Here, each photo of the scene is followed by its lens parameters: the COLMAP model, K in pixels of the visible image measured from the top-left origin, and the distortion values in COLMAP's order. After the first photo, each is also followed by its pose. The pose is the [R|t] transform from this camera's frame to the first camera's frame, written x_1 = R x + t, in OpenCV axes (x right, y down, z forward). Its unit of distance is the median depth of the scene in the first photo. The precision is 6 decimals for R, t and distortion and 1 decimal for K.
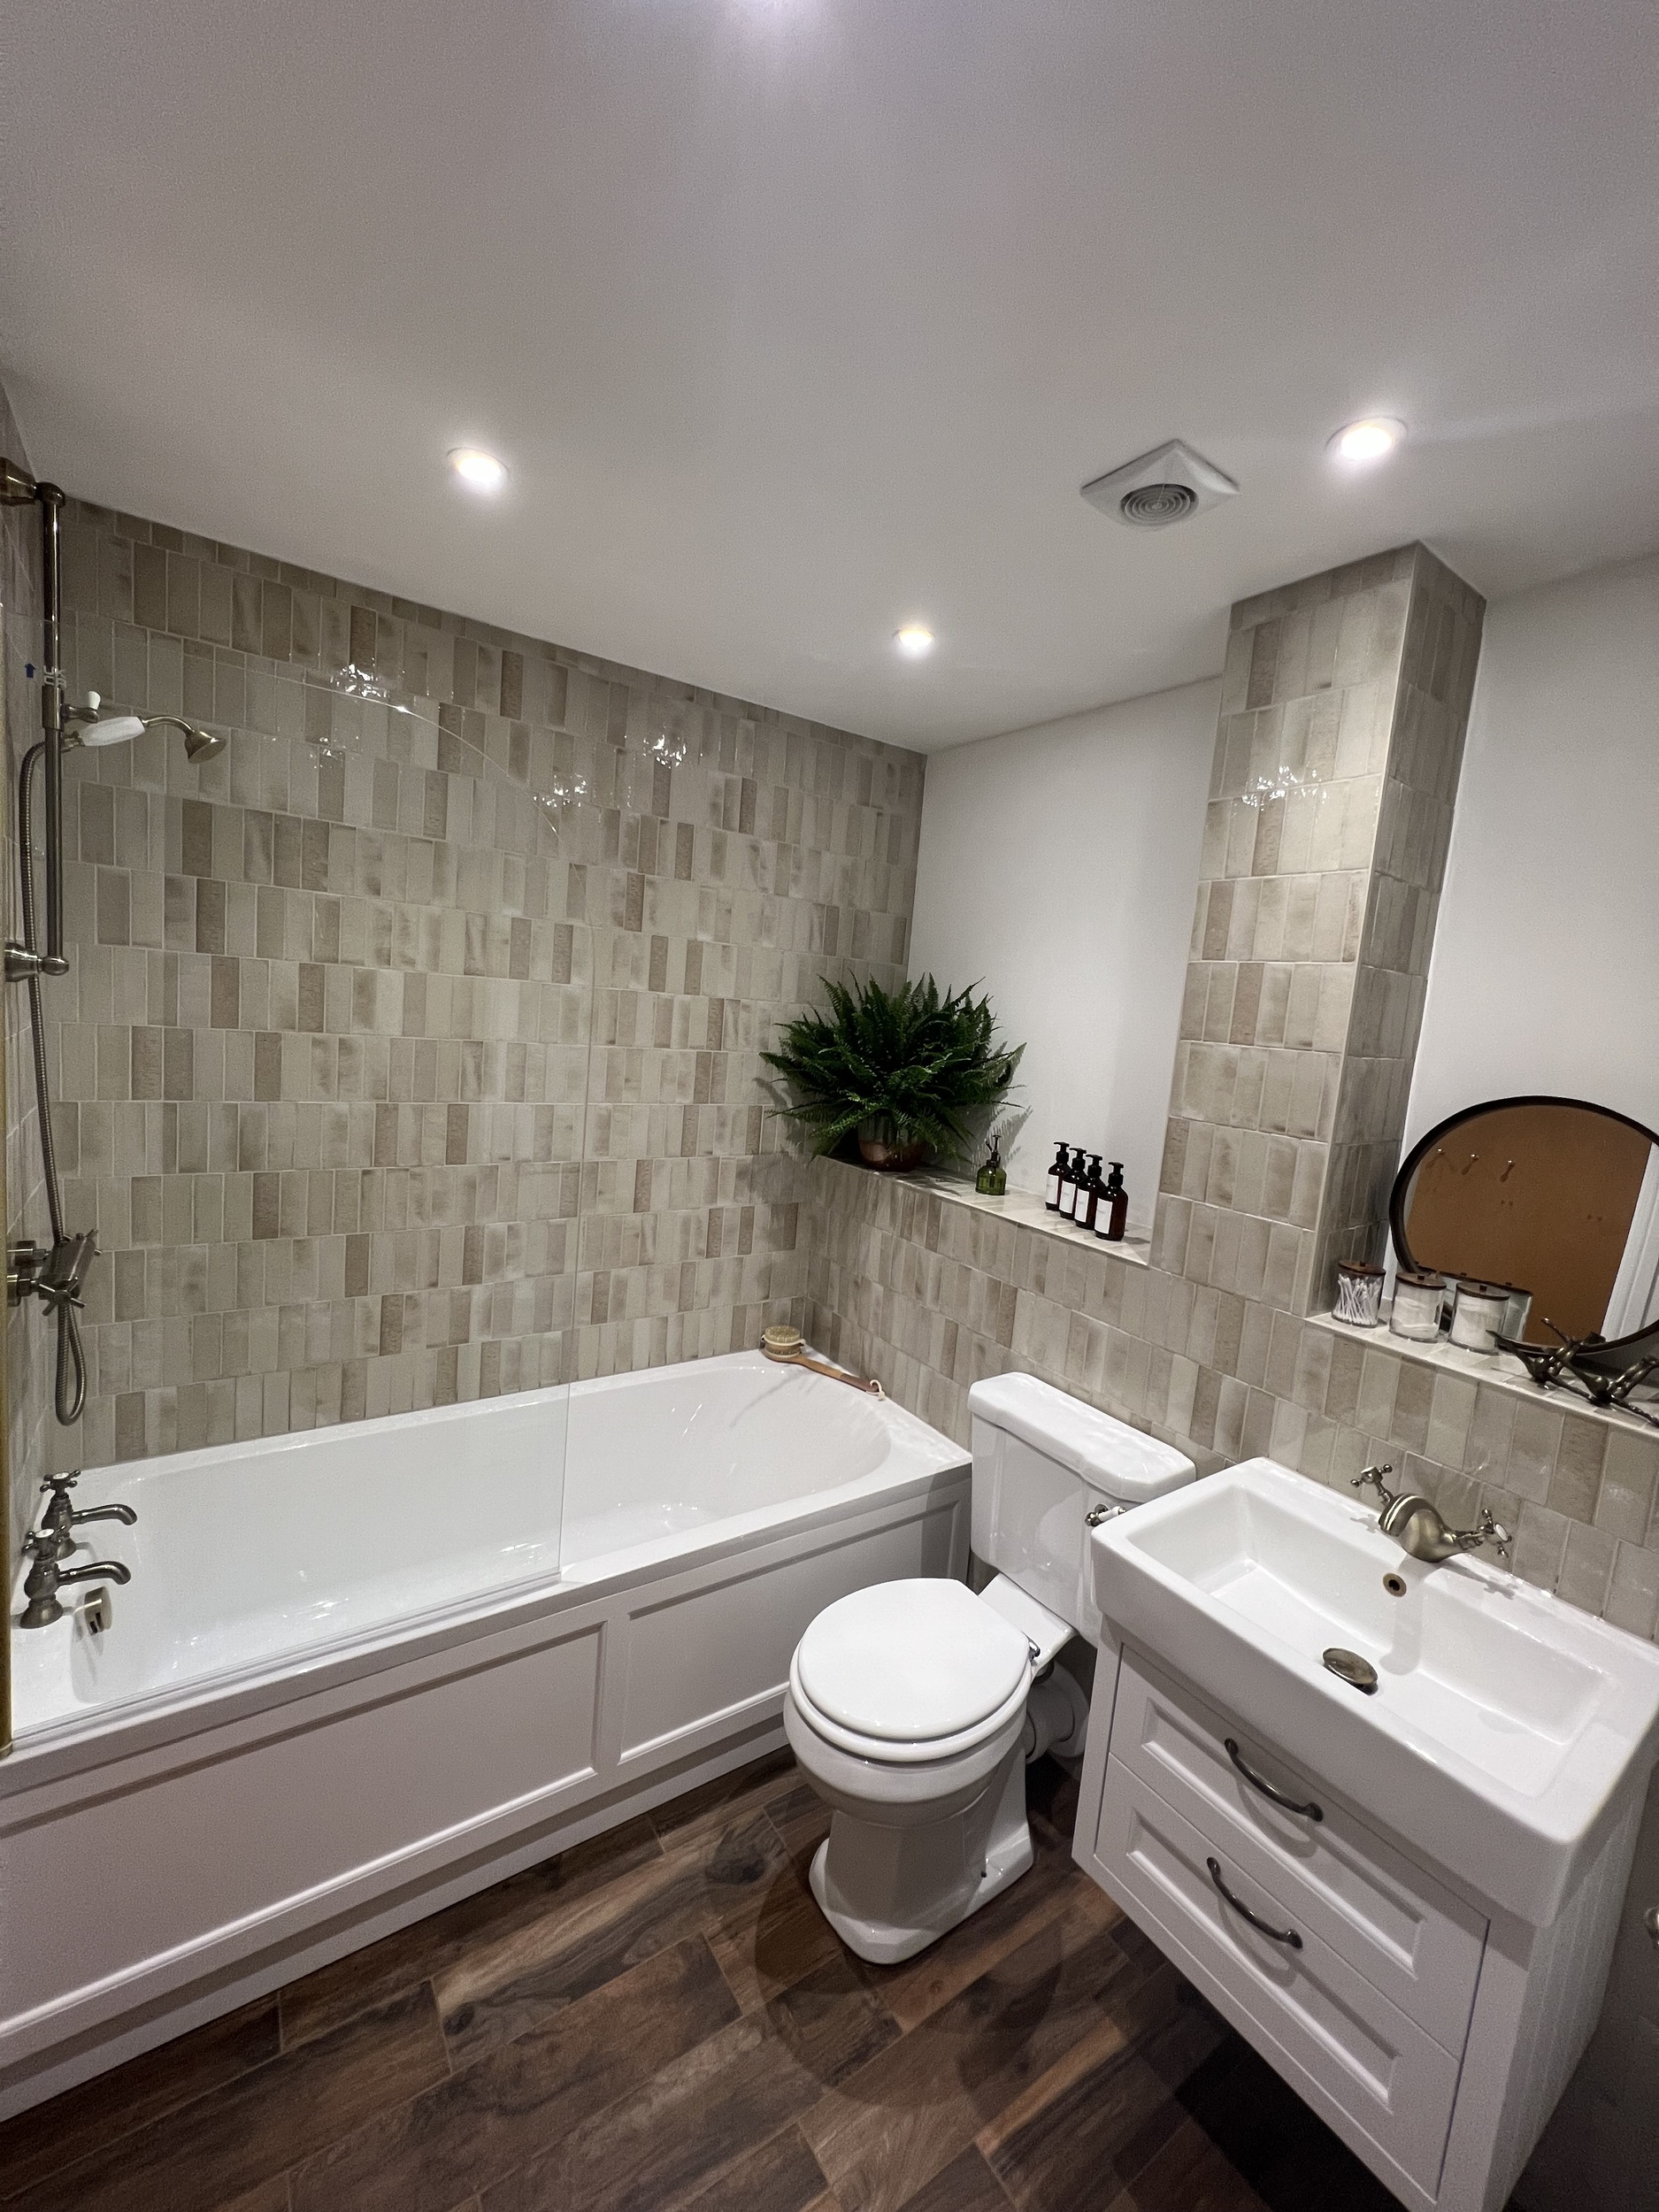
lens RADIAL K [[883.0, 0, 836.5], [0, 883.0, 1106.6], [0, 0, 1]] dist [0.001700, -0.000277]
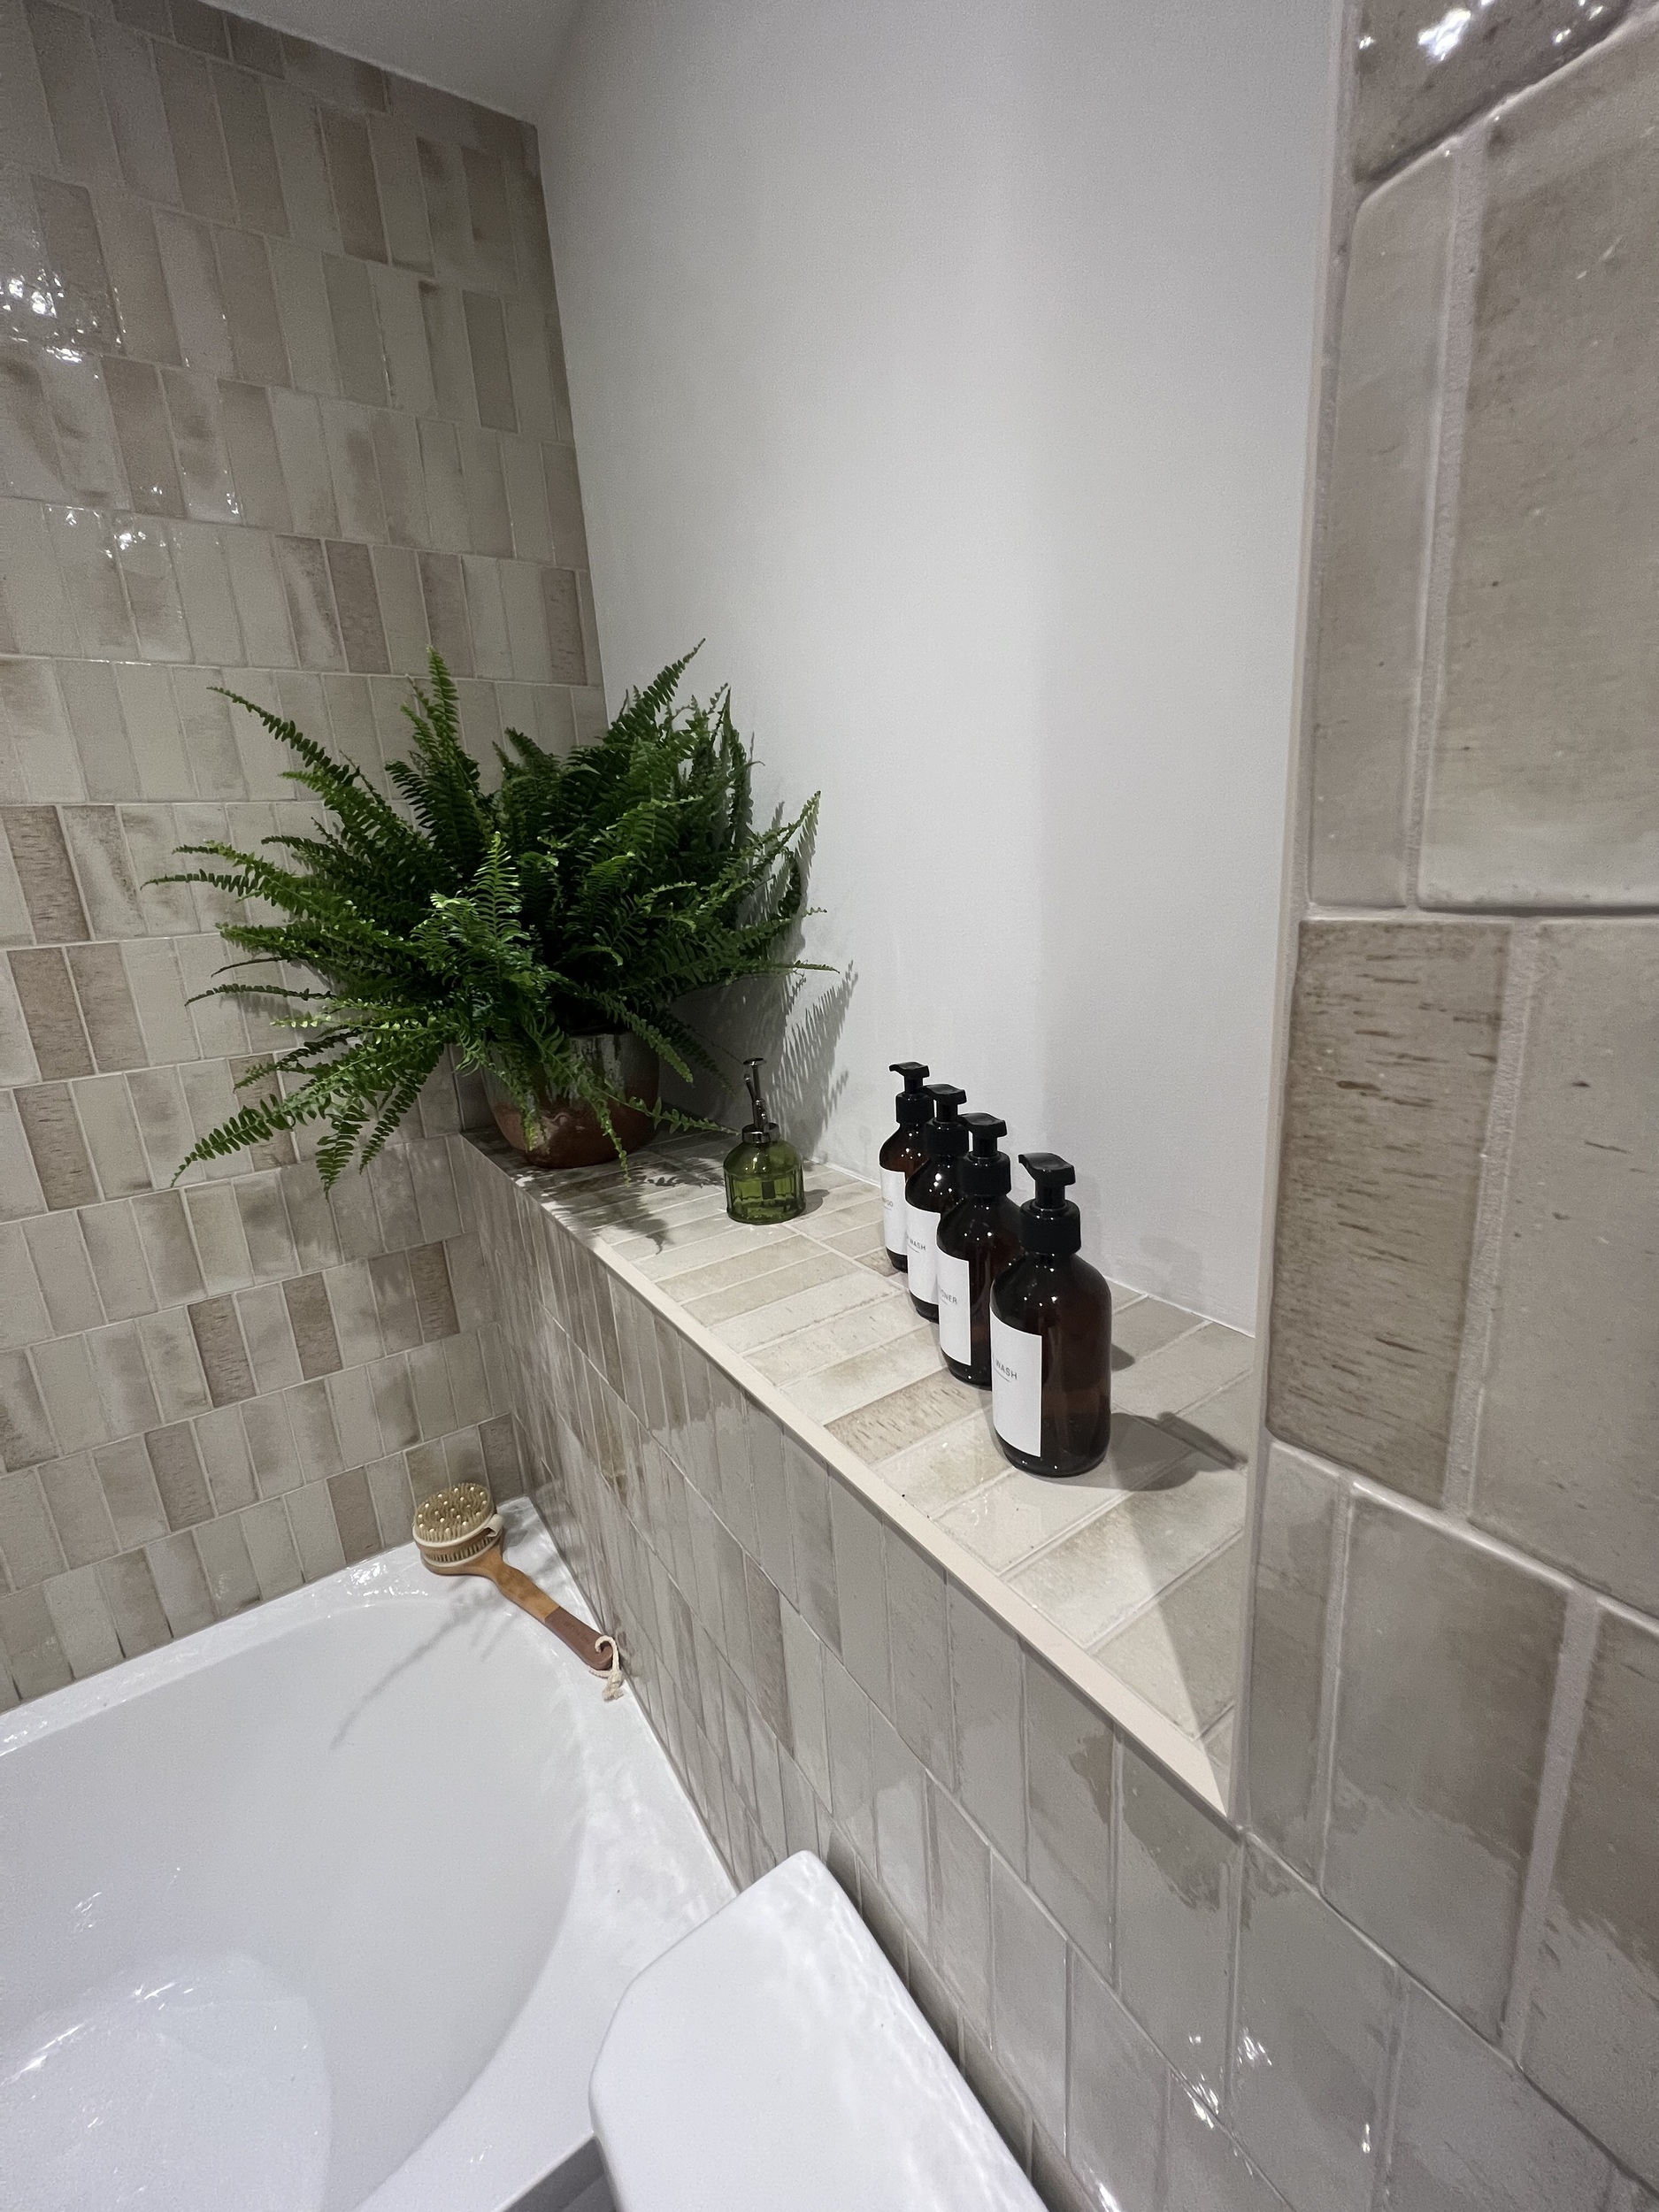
lens RADIAL K [[883.0, 0, 824.8], [0, 883.0, 1104.5], [0, 0, 1]] dist [0.001700, -0.000277]
pose [[0.987933, -0.140203, -0.065818, 0.213144], [0.147740, 0.980613, 0.128730, 0.008048], [0.046493, -0.136900, 0.989493, 0.591751]]
